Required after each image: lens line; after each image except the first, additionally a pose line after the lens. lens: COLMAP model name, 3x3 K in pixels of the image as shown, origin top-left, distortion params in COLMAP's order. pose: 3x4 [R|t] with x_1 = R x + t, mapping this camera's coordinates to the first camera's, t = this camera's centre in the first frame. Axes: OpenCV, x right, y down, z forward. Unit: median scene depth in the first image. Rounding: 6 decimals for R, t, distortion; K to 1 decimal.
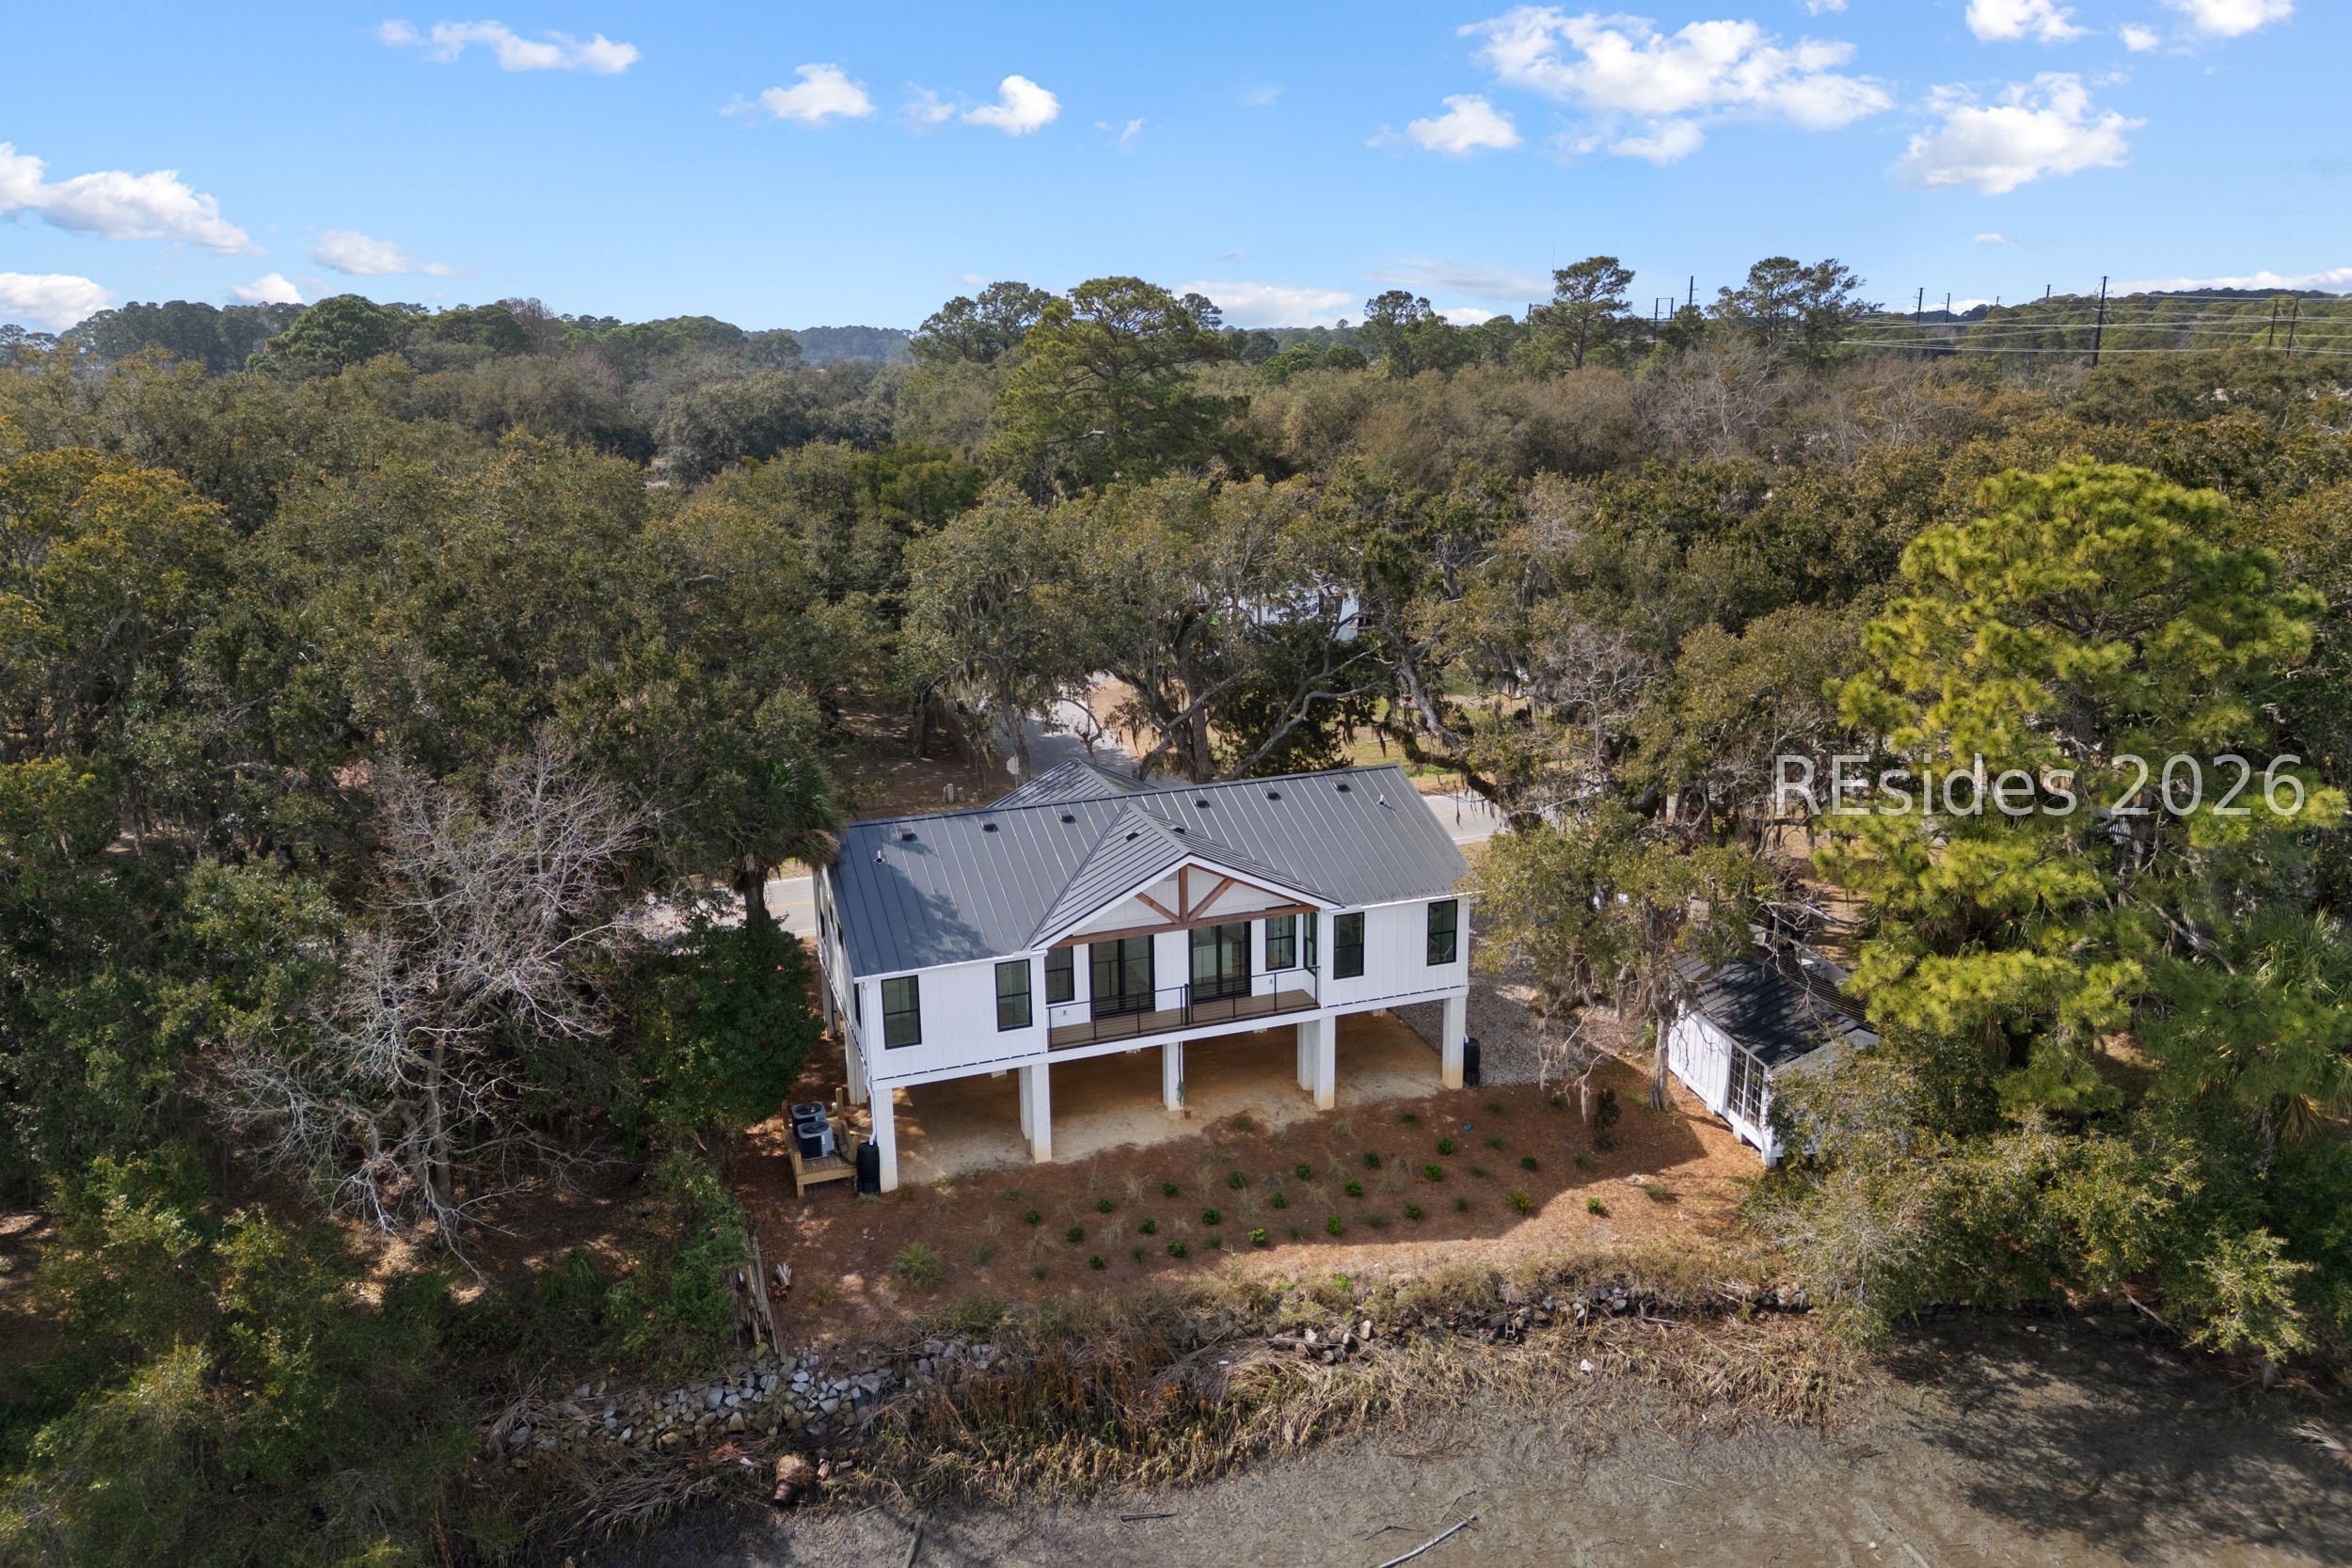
lens RADIAL K [[1624.9, 0, 1176.0], [0, 1624.9, 784.0], [0, 0, 1]] dist [0.055952, -0.057390]
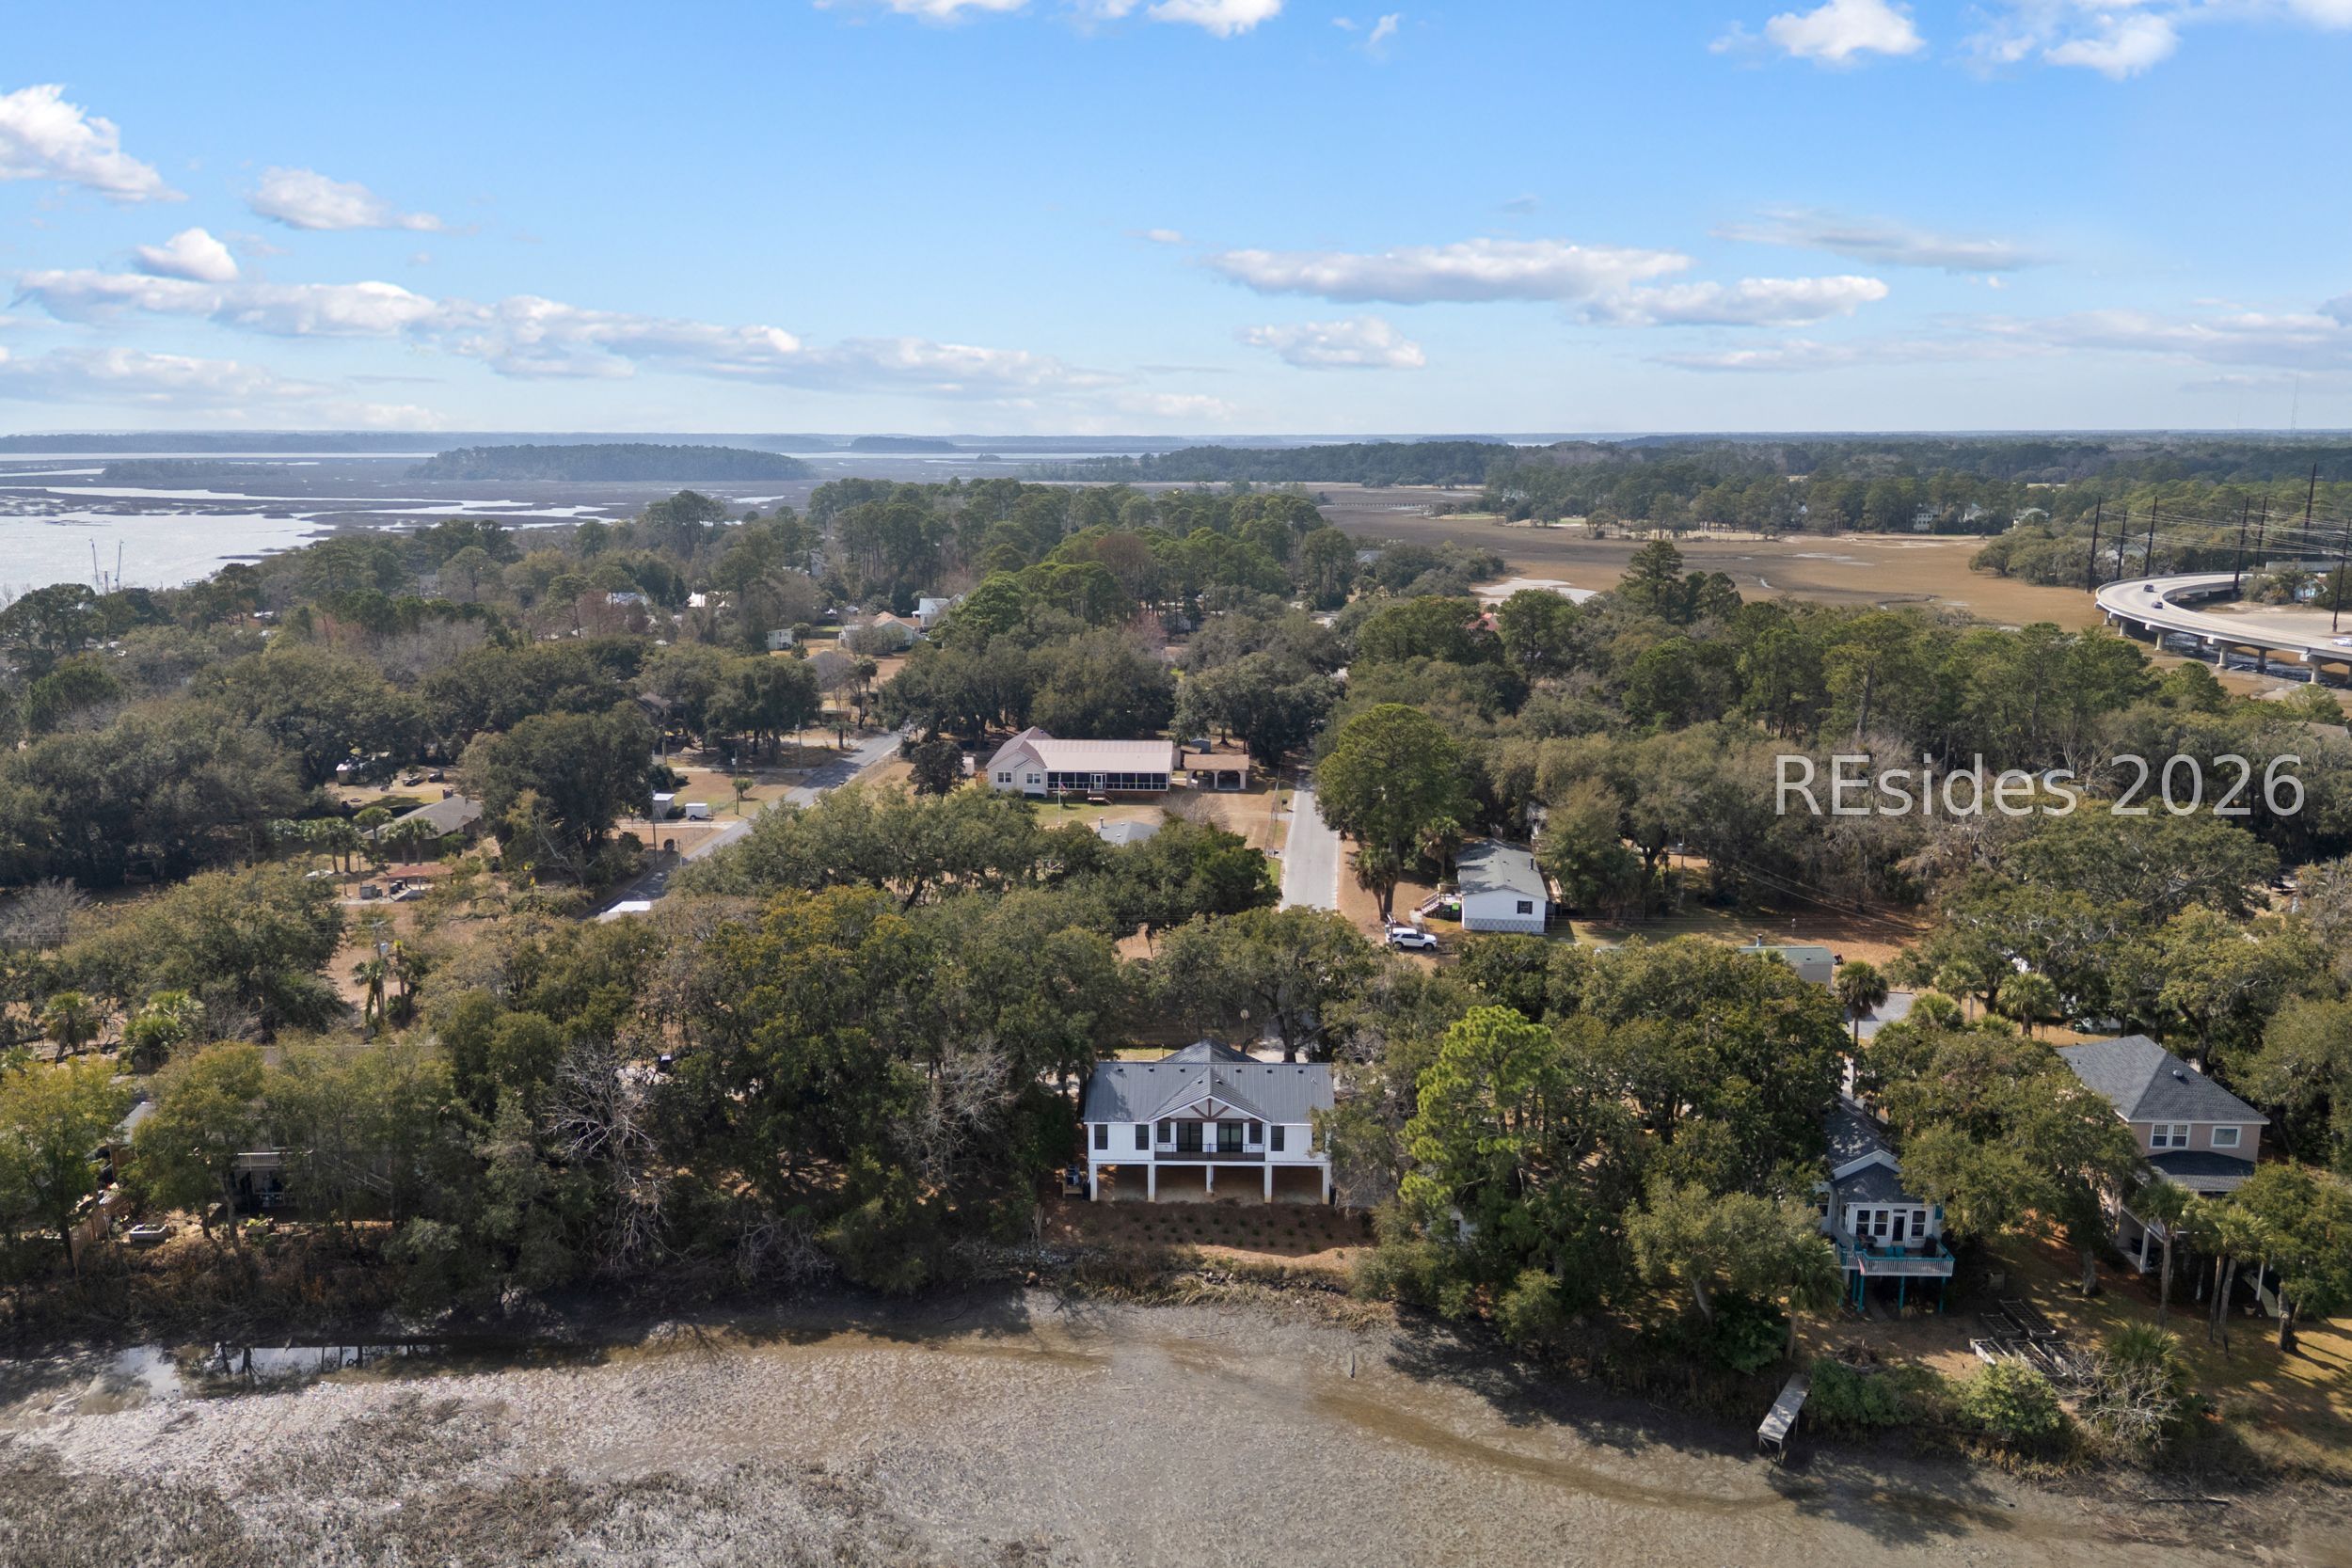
lens RADIAL K [[1624.9, 0, 1176.0], [0, 1624.9, 784.0], [0, 0, 1]] dist [0.055952, -0.057390]
pose [[0.936132, 0.085309, -0.341143, 0.916134], [-0.106502, 0.993345, -0.043849, -0.379064], [0.335132, 0.077381, 0.938988, -1.750536]]
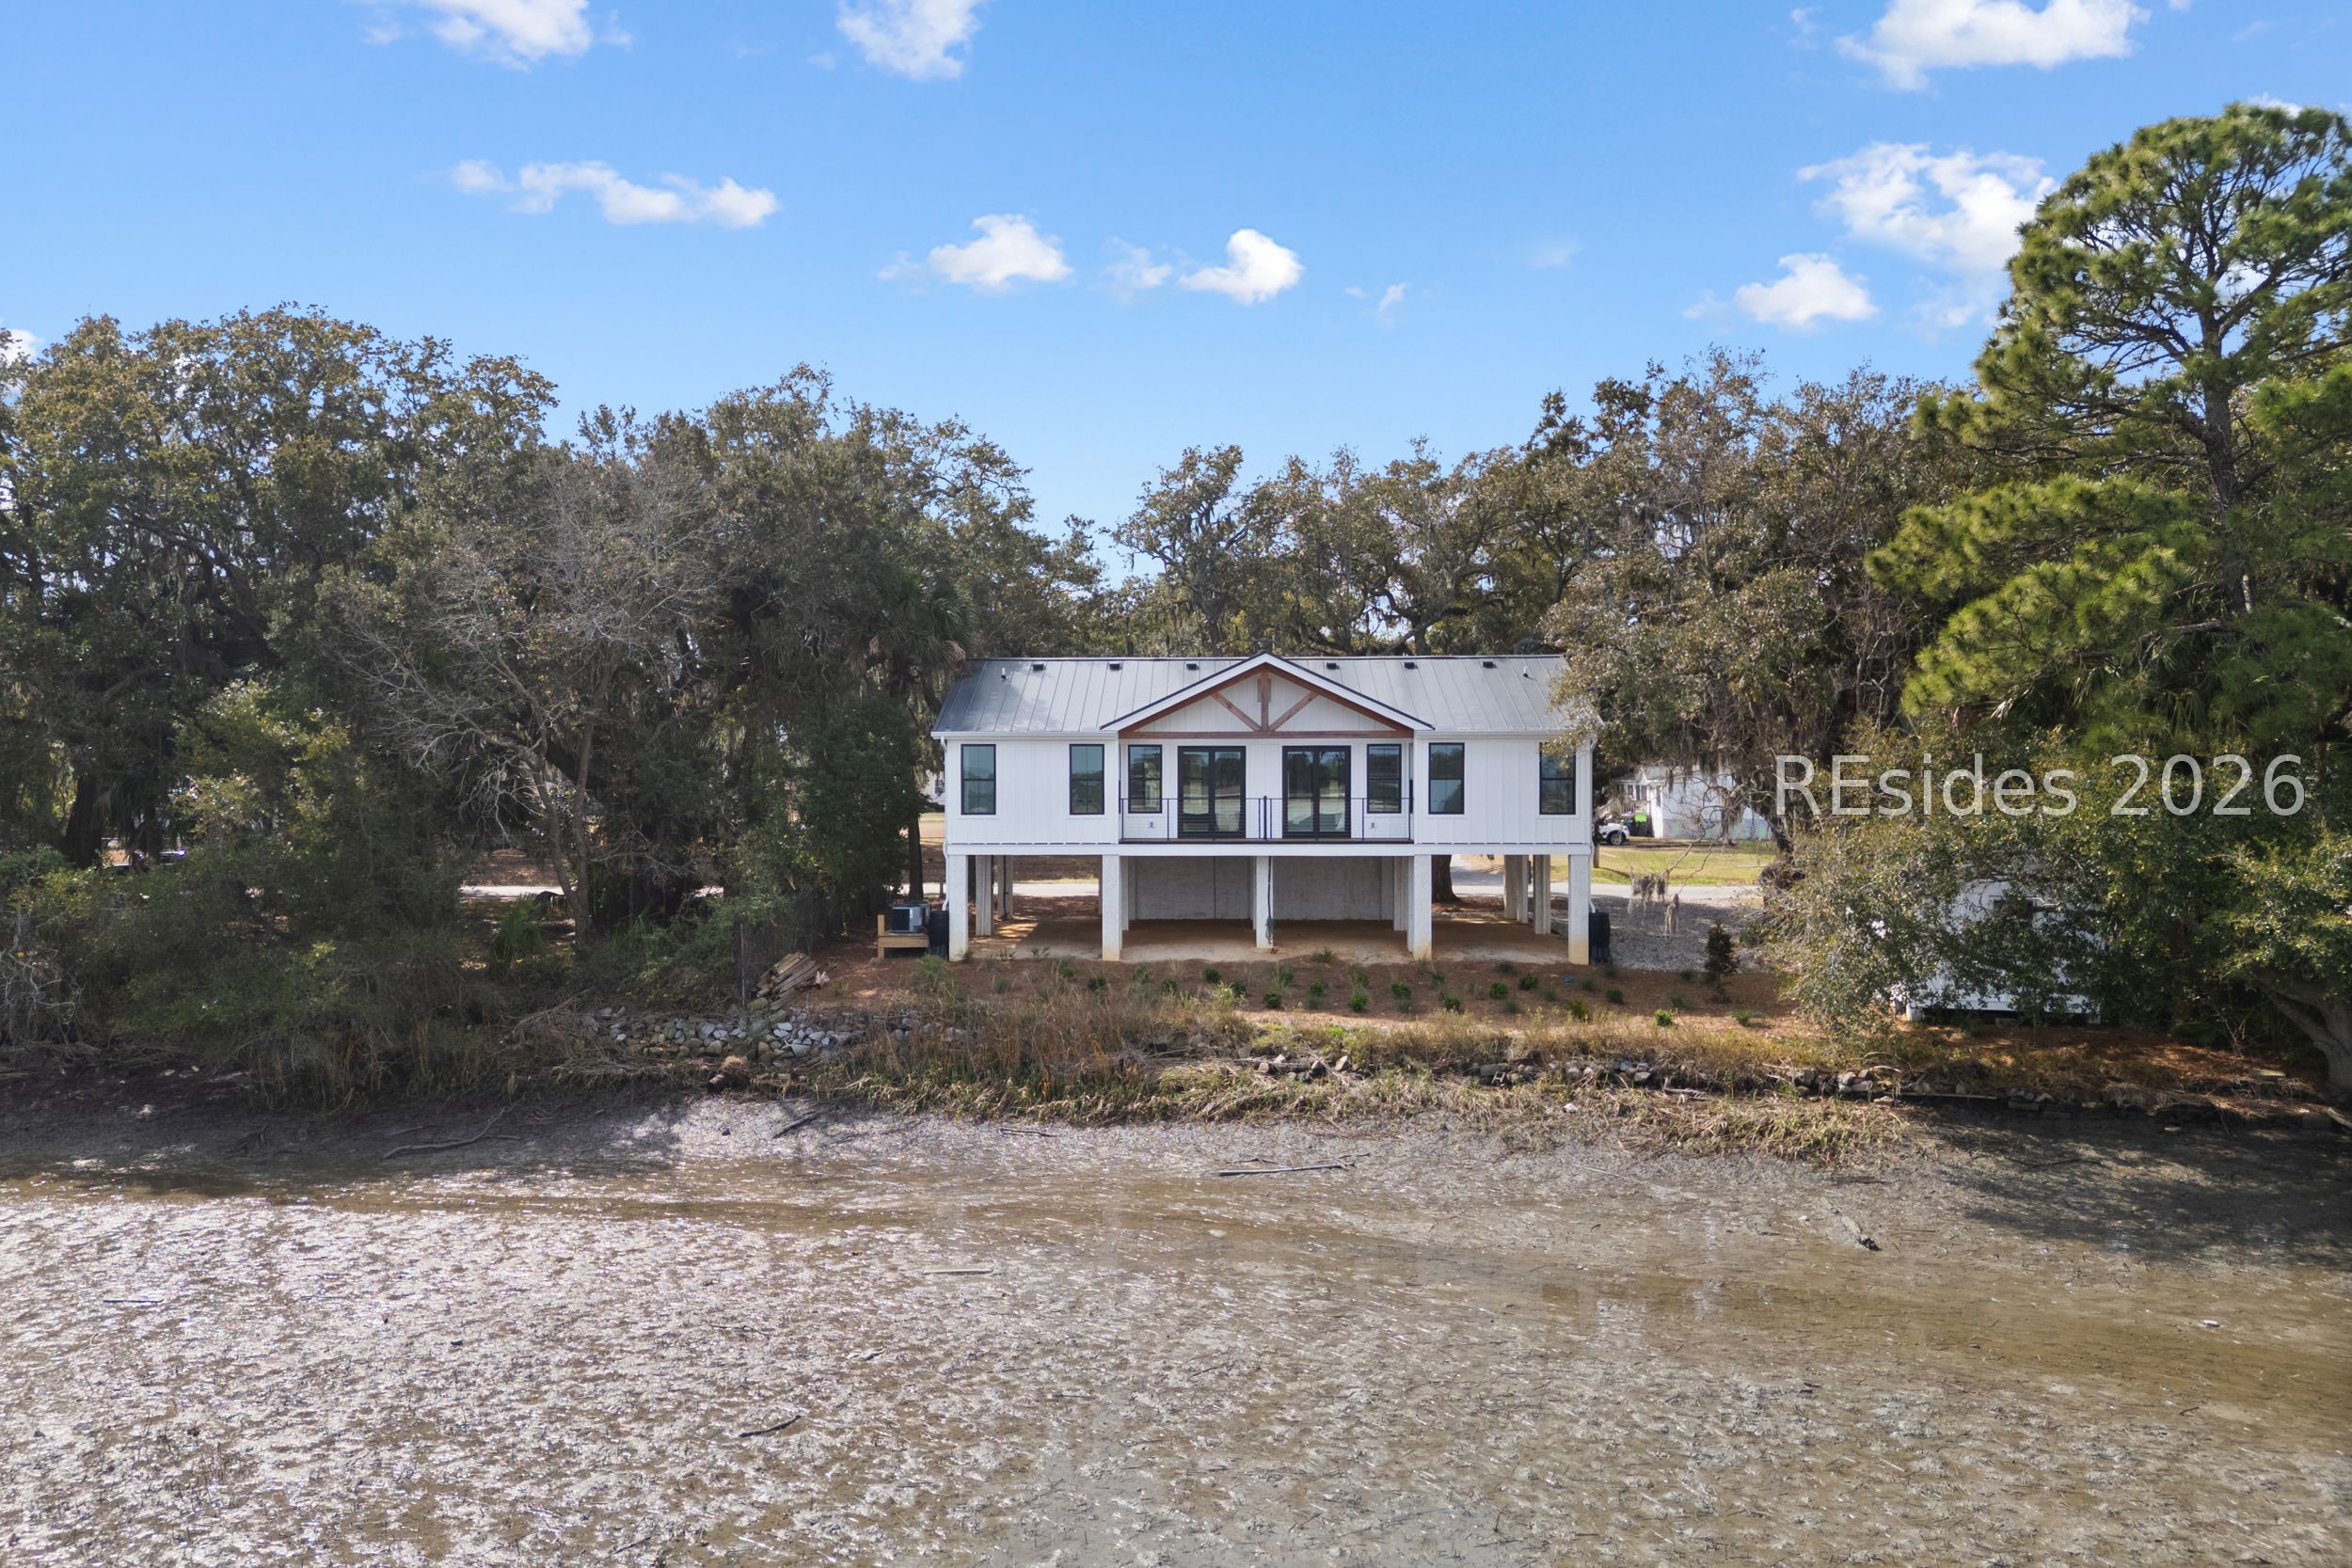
lens RADIAL K [[1657.6, 0, 1176.0], [0, 1657.6, 784.0], [0, 0, 1]] dist [0.059050, -0.003129]
pose [[0.934101, 0.018312, -0.356538, 0.359665], [-0.105400, 0.968313, -0.226407, 0.399965], [0.341095, 0.249066, 0.906433, 0.072345]]
